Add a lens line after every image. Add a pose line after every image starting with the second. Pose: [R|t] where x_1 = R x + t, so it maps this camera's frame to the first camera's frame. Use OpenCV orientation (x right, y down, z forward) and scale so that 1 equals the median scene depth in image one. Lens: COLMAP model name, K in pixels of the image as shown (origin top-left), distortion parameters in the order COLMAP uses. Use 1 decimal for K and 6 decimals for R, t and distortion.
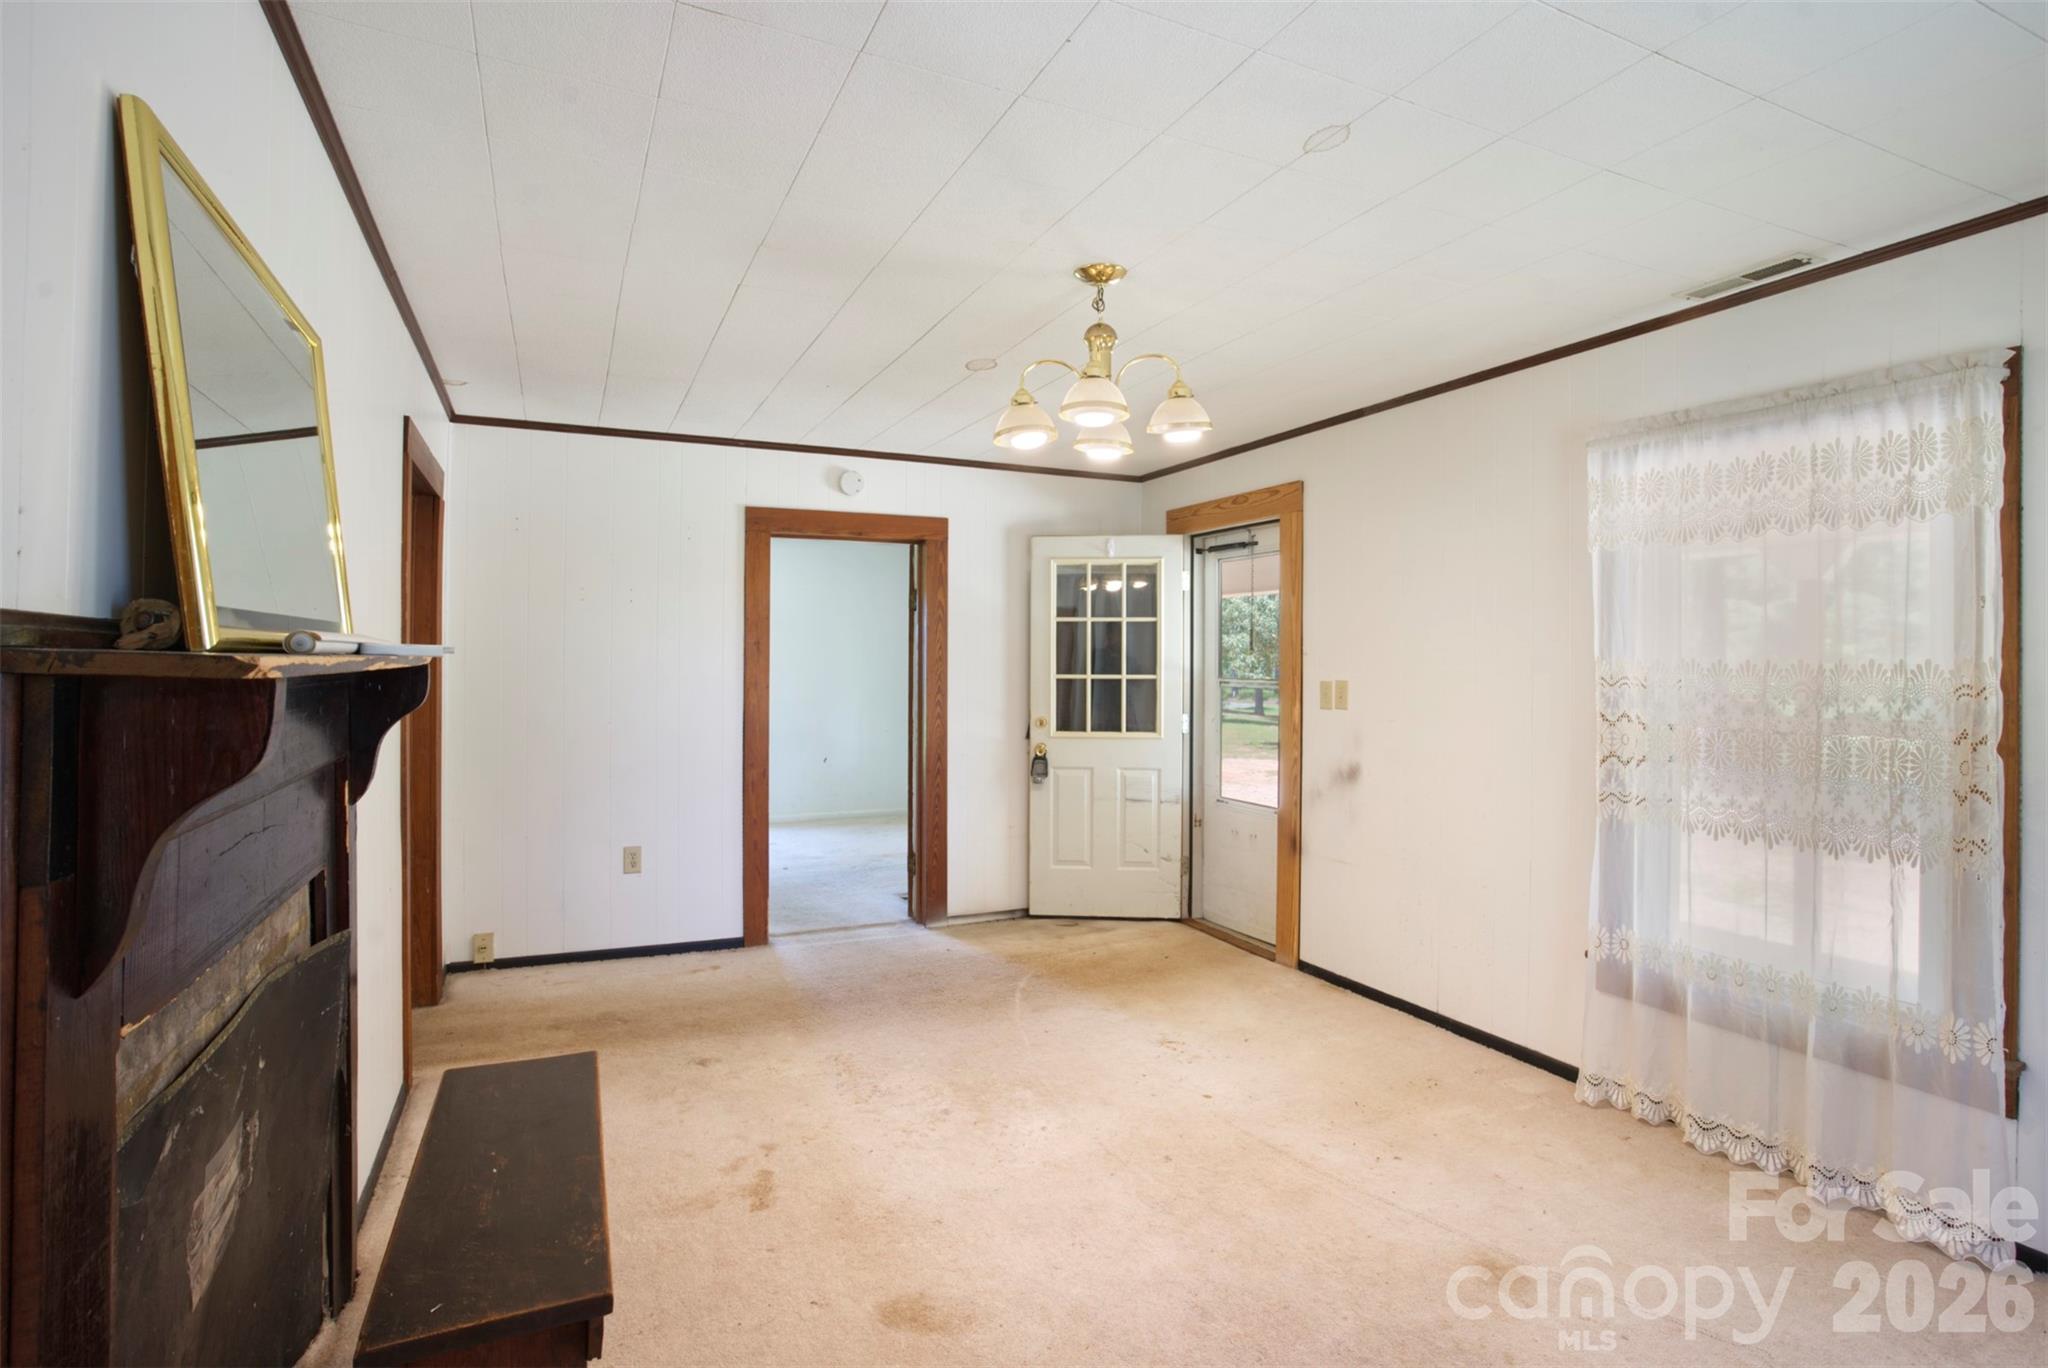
lens RADIAL K [[1028.3, 0, 1018.8], [0, 1028.3, 673.1], [0, 0, 1]] dist [-0.057033, 0.001256]
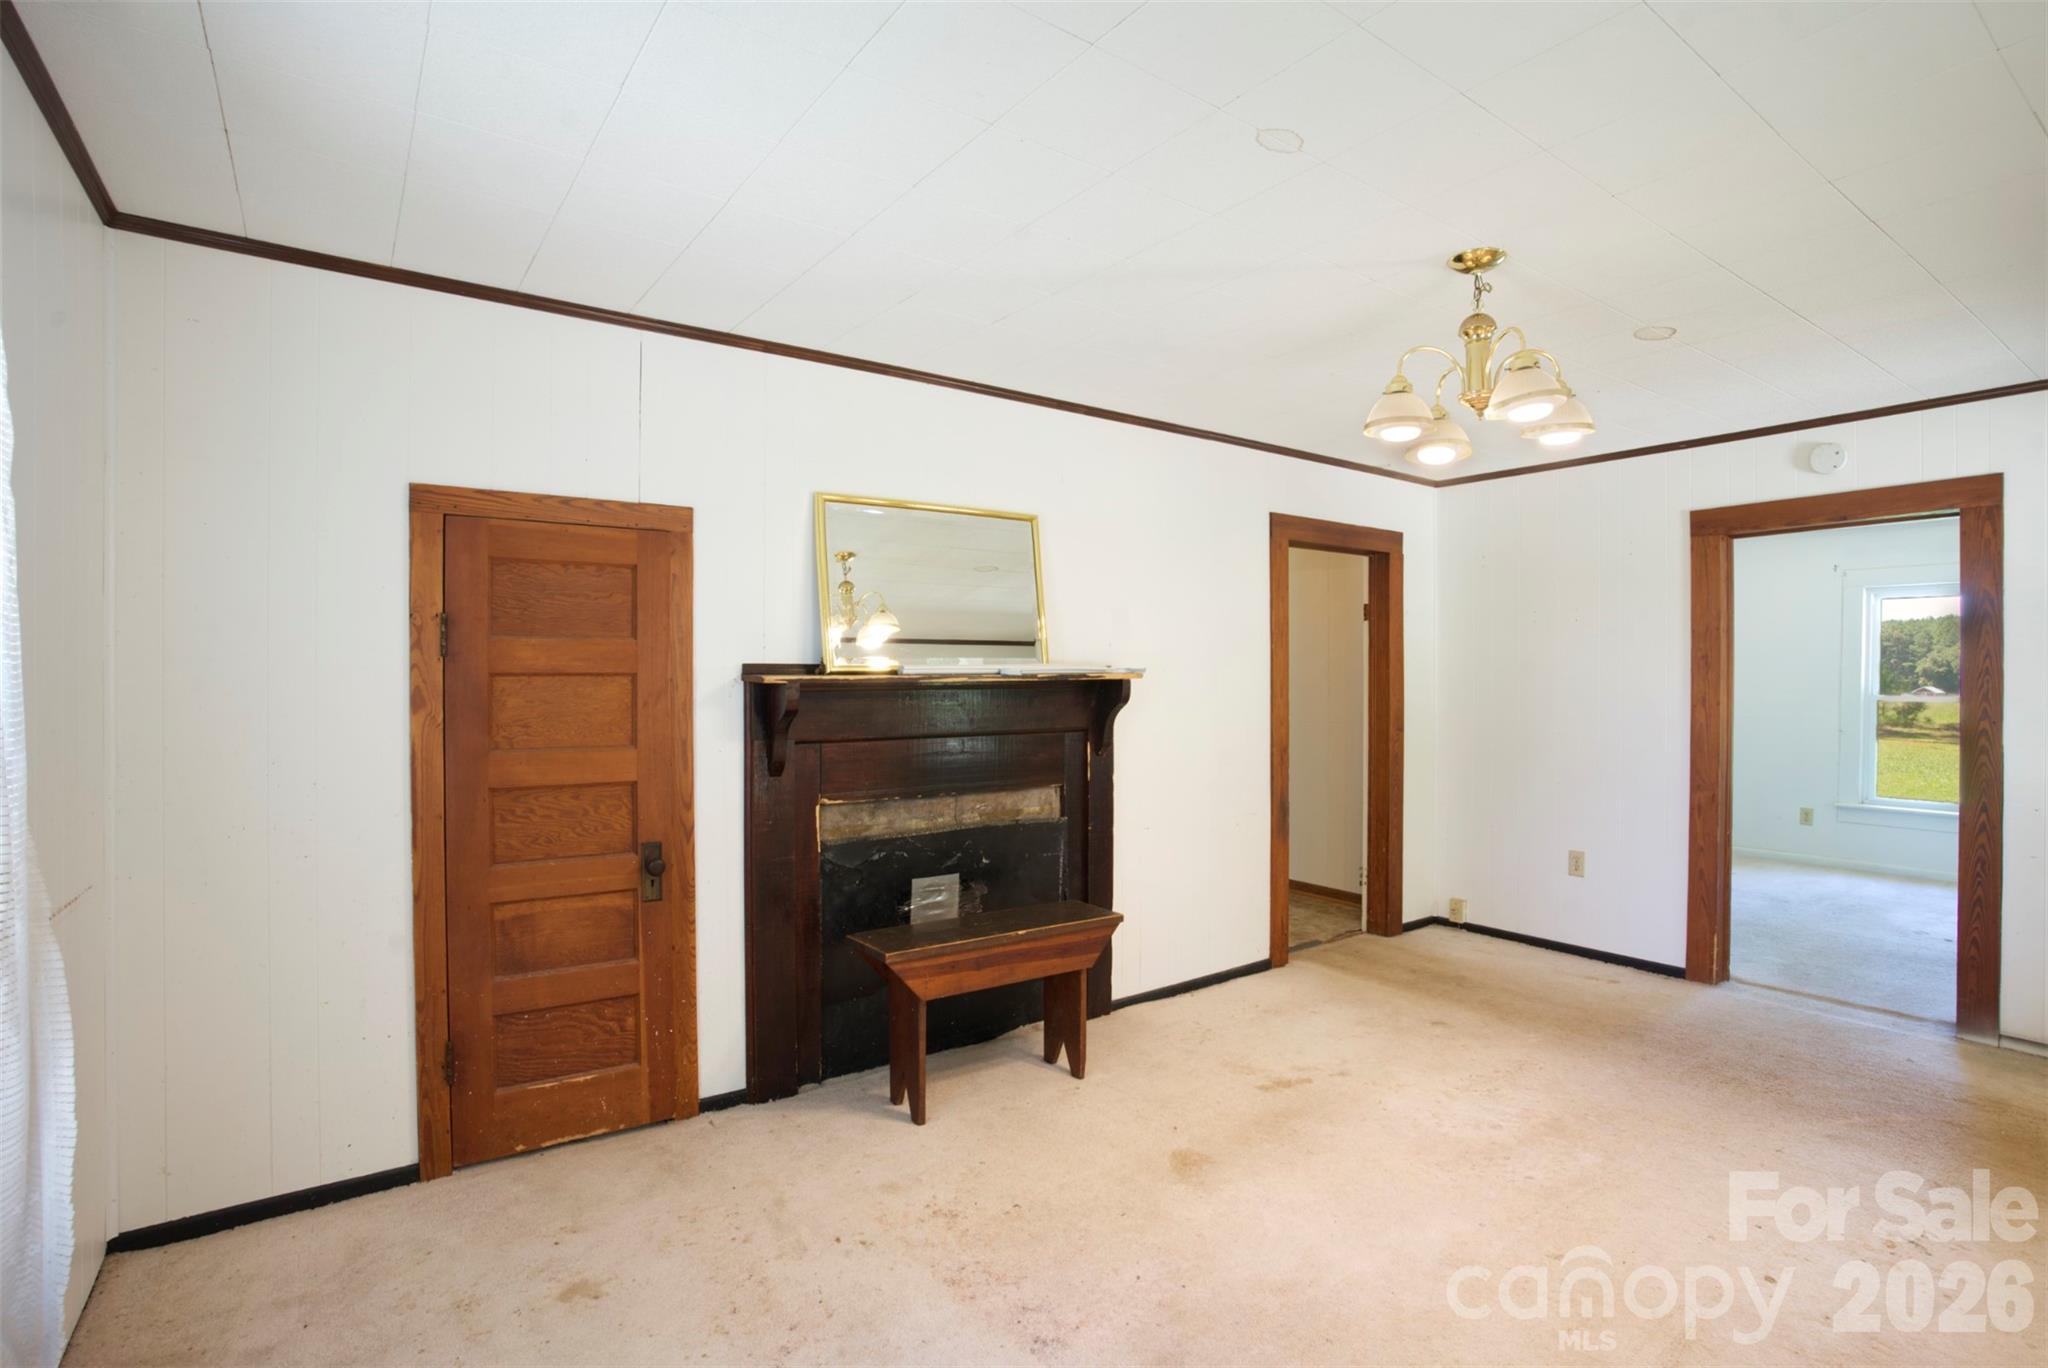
lens RADIAL K [[996.6, 0, 1030.7], [0, 996.6, 682.7], [0, 0, 1]] dist [-0.086875, 0.043043]
pose [[0.191514, -0.001779, -0.981488, 0.536149], [-0.010101, 0.999942, -0.003783, 0.004534], [0.981438, 0.010639, 0.191484, 0.256994]]
